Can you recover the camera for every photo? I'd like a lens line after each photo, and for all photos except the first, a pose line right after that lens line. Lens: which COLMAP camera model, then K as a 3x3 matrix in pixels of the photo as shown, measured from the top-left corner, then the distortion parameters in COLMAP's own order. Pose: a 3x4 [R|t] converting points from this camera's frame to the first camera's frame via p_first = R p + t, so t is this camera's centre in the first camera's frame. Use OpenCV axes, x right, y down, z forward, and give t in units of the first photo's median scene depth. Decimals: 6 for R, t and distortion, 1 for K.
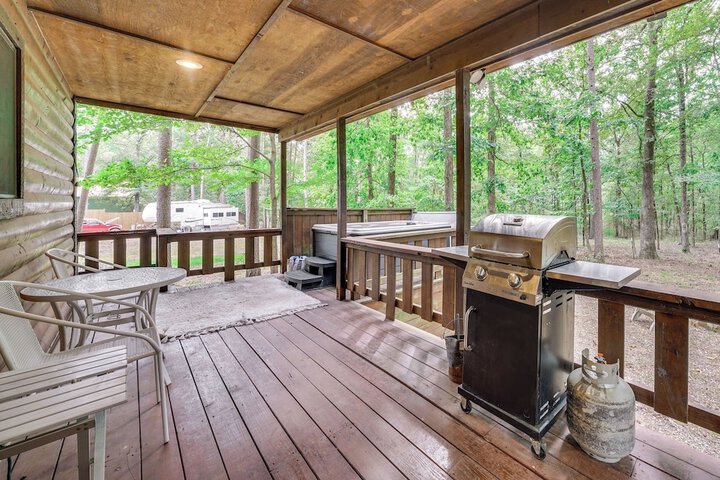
lens RADIAL K [[317.0, 0, 427.1], [0, 317.0, 198.8], [0, 0, 1]] dist [-0.000498, -0.000365]
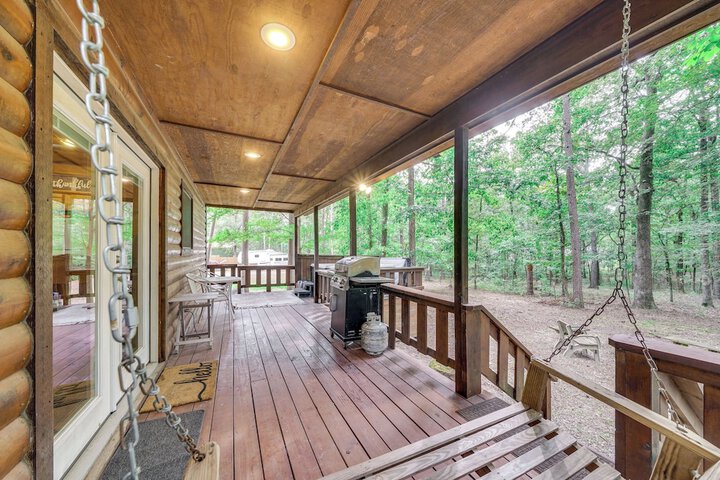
lens RADIAL K [[255.5, 0, 353.7], [0, 255.5, 250.7], [0, 0, 1]] dist [0.000537, 0.000033]
pose [[0.951104, 0.002987, -0.308856, 0.348016], [-0.000989, 0.999978, 0.006626, -0.000805], [0.308868, -0.005997, 0.951086, -0.316775]]
